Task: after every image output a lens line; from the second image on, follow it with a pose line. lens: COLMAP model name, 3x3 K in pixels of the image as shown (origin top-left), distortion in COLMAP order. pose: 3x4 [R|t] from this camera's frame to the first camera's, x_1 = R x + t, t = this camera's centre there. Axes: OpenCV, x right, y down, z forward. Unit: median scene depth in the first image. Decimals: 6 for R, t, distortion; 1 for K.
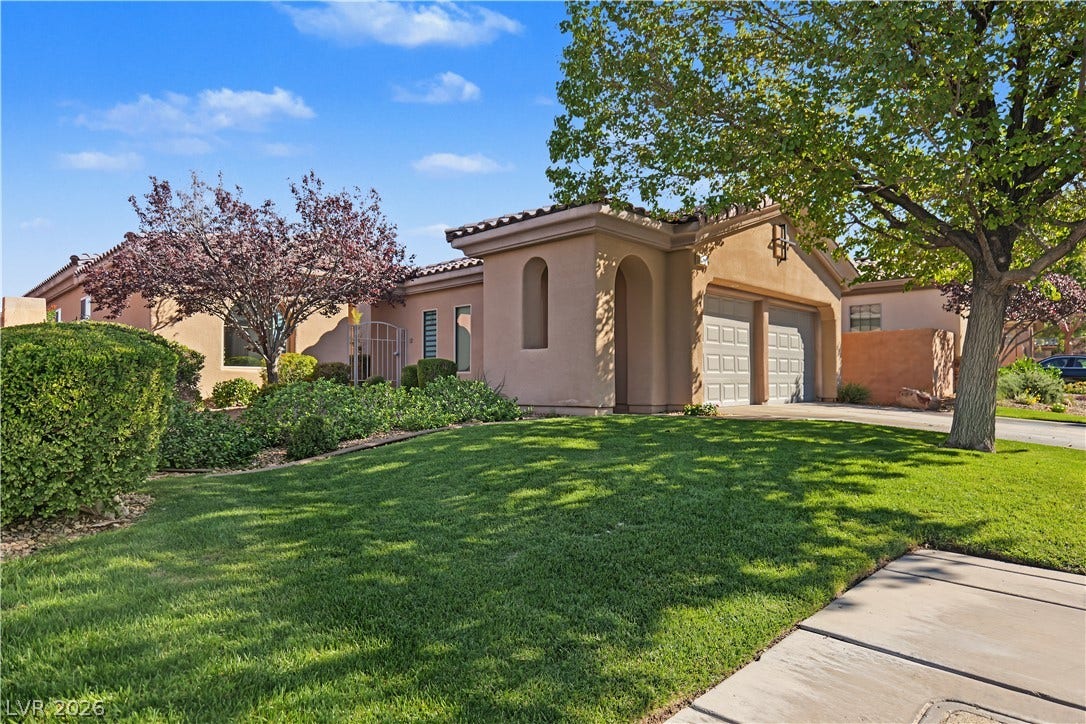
lens RADIAL K [[691.1, 0, 543.0], [0, 691.1, 362.0], [0, 0, 1]] dist [-0.033516, 0.003934]
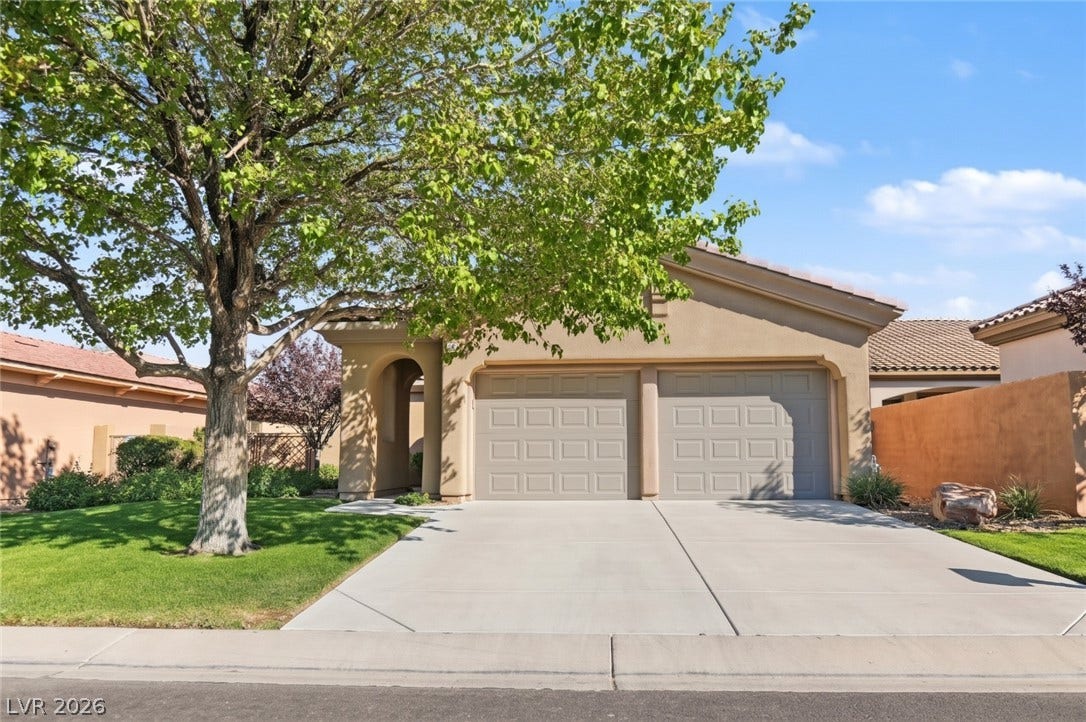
lens RADIAL K [[691.1, 0, 543.0], [0, 691.1, 361.0], [0, 0, 1]] dist [-0.033516, 0.003934]
pose [[0.619346, -0.104505, -0.778132, 1.085609], [0.025651, 0.993266, -0.112981, -0.013351], [0.784699, 0.050014, 0.617856, 0.491002]]
